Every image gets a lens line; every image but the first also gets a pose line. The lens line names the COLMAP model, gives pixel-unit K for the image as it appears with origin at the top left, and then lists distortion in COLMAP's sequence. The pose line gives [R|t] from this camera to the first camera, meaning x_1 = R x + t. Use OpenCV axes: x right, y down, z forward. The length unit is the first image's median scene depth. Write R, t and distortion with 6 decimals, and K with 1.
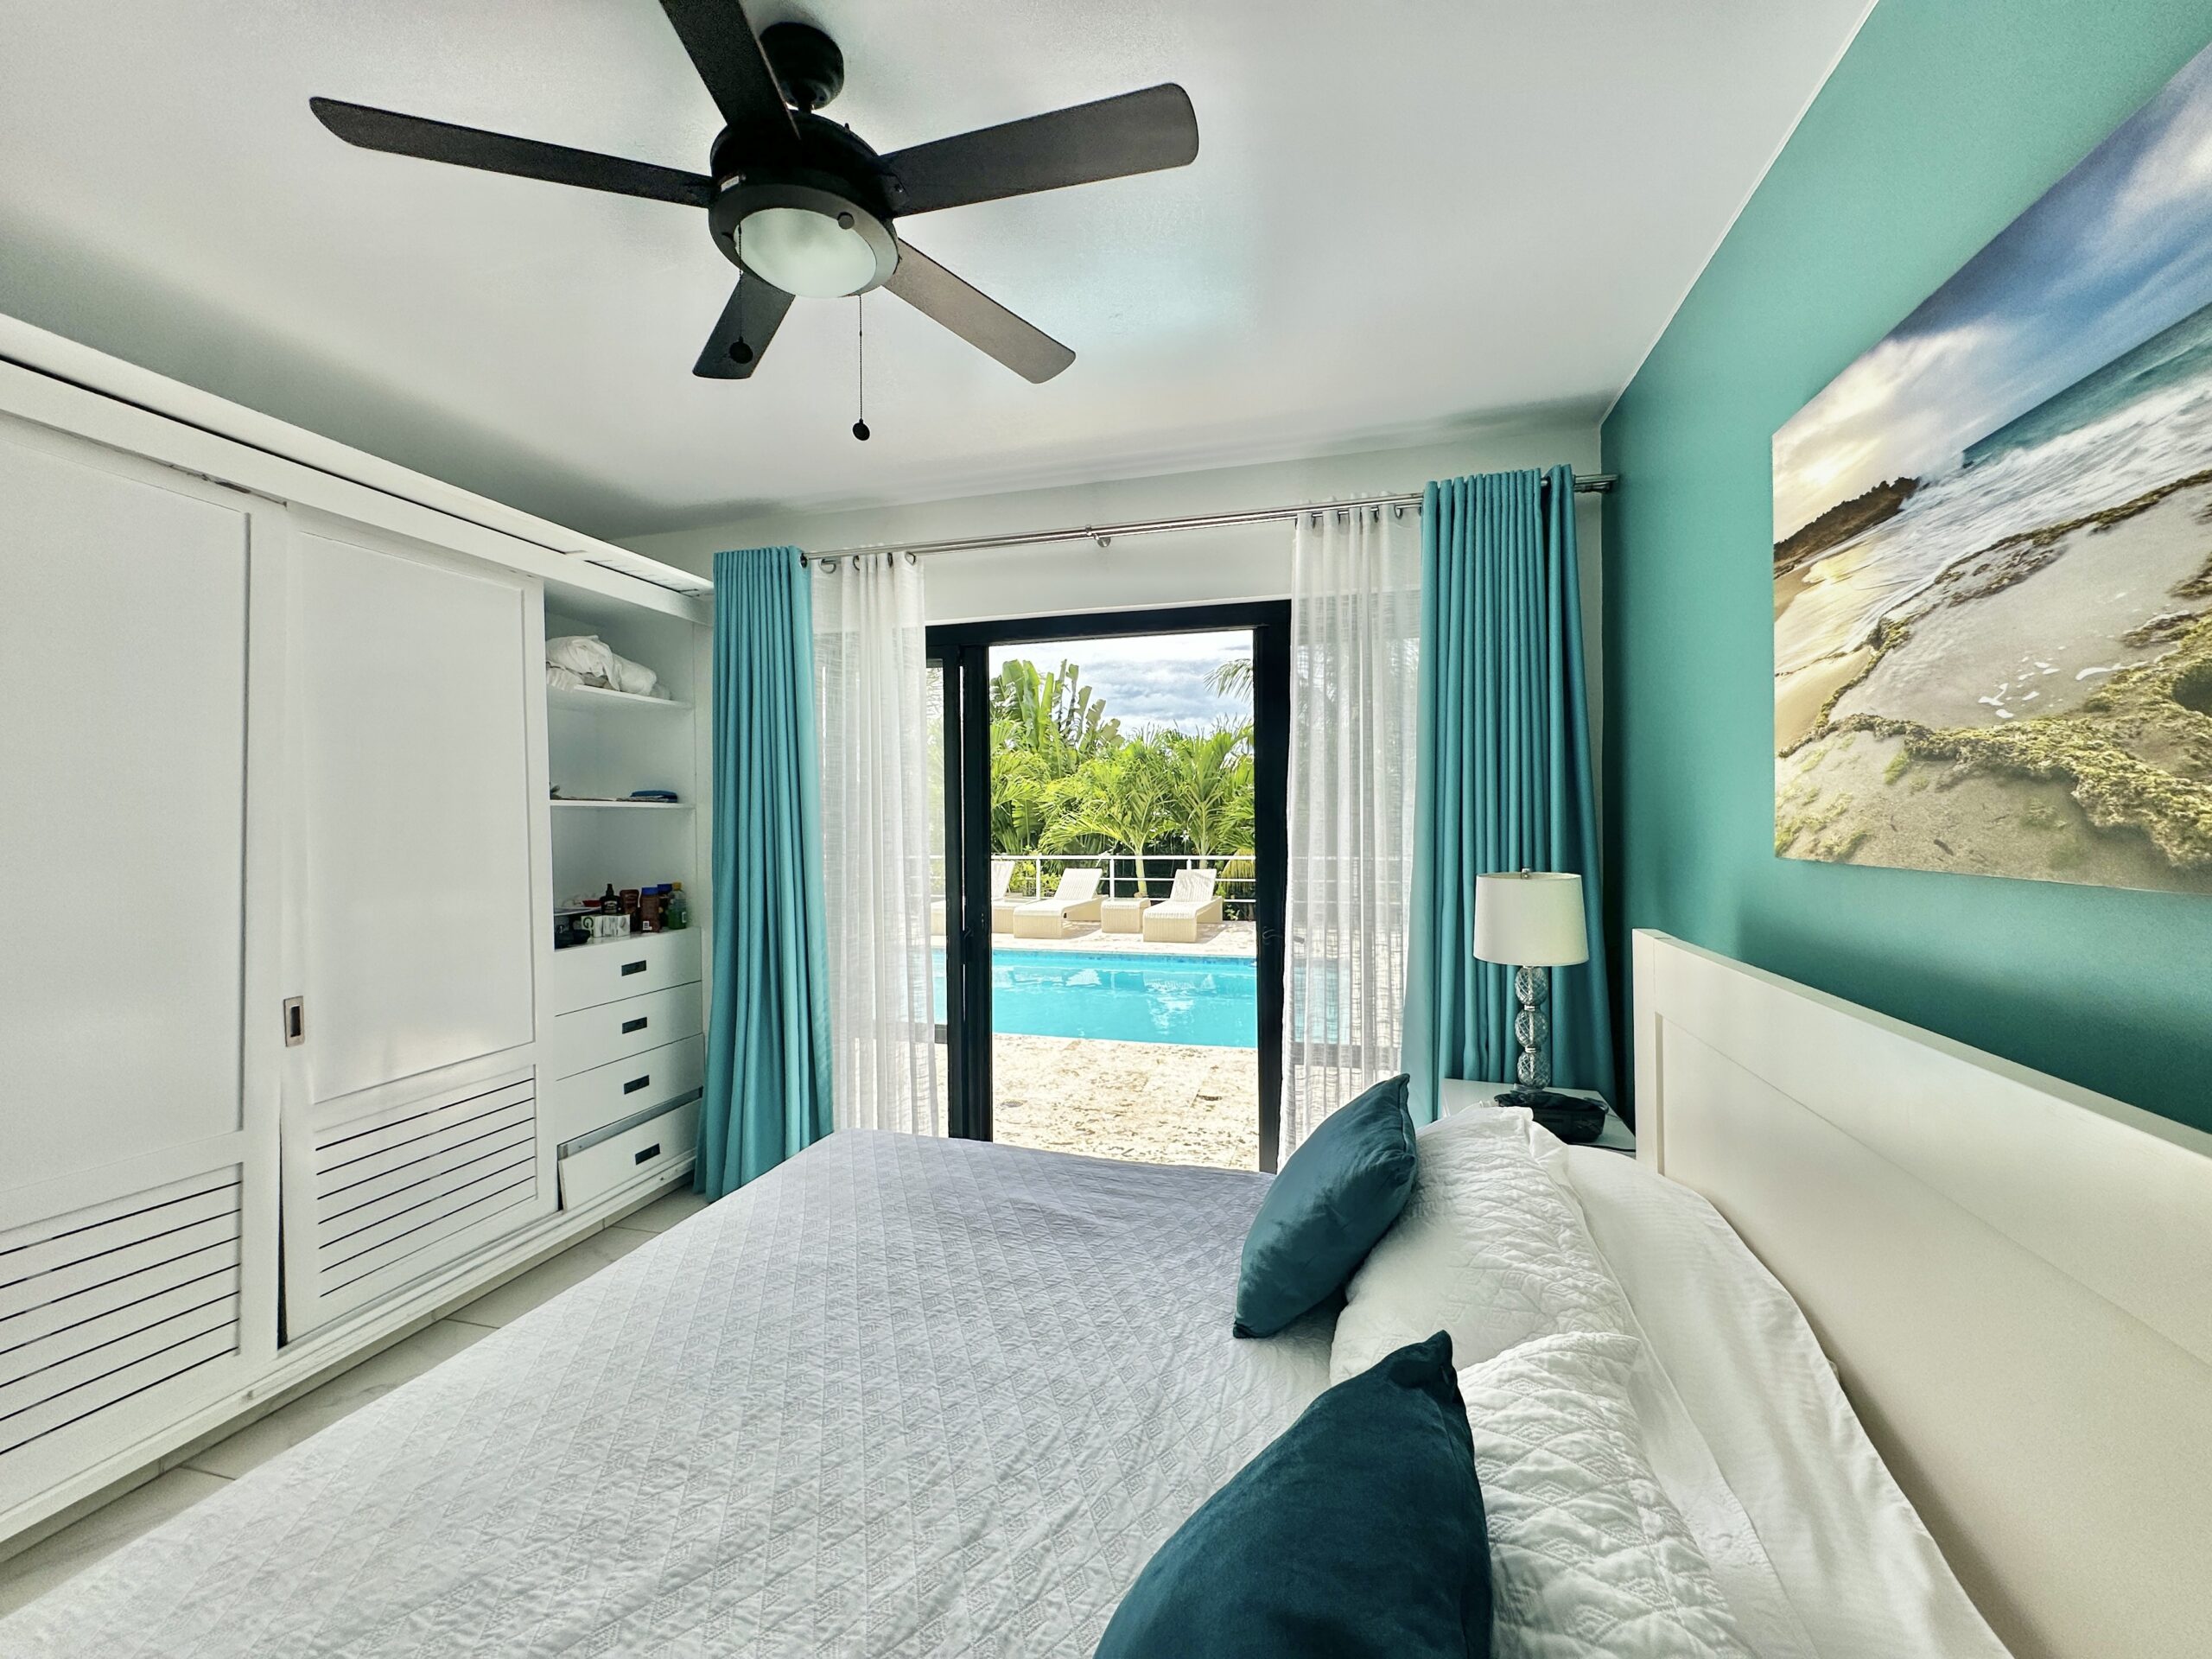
lens RADIAL K [[886.8, 0, 1101.3], [0, 886.8, 826.8], [0, 0, 1]] dist [-0.001598, -0.000029]
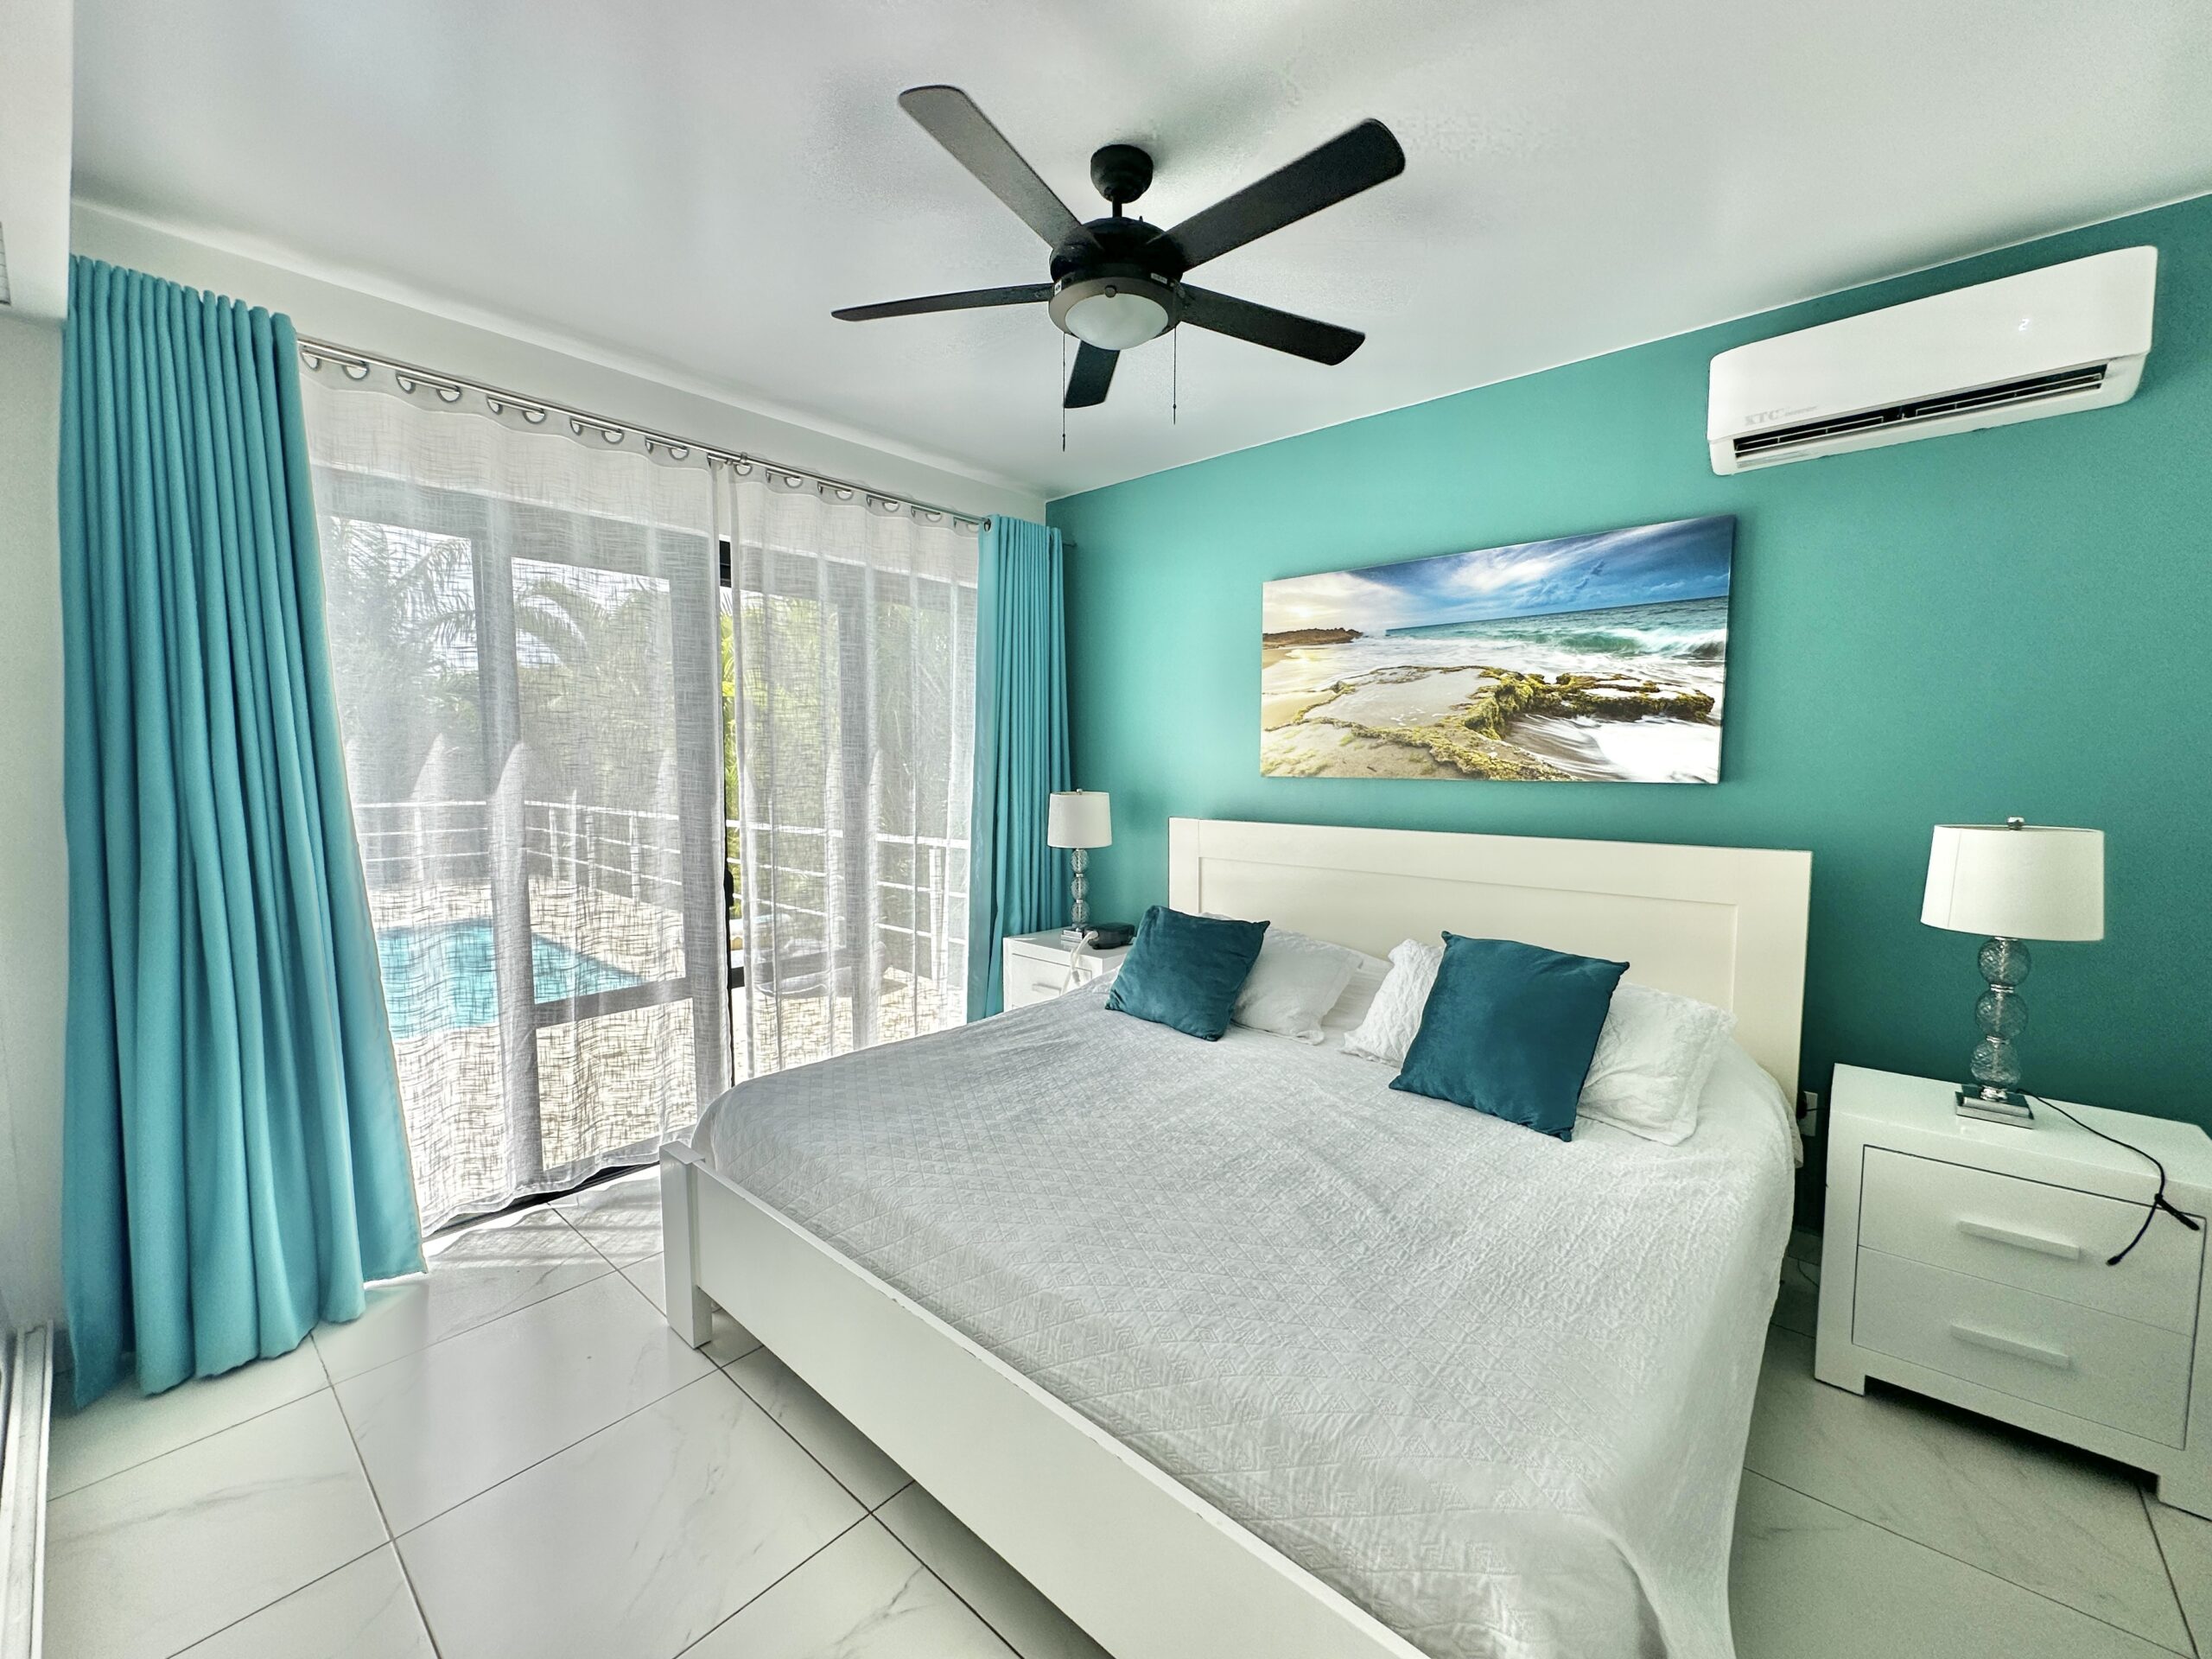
lens RADIAL K [[886.8, 0, 1101.3], [0, 886.8, 826.8], [0, 0, 1]] dist [-0.001598, -0.000029]
pose [[0.443568, -0.062958, 0.894027, -1.632192], [0.002787, 0.997622, 0.068871, 0.008046], [-0.896236, -0.028057, 0.442689, 0.432099]]
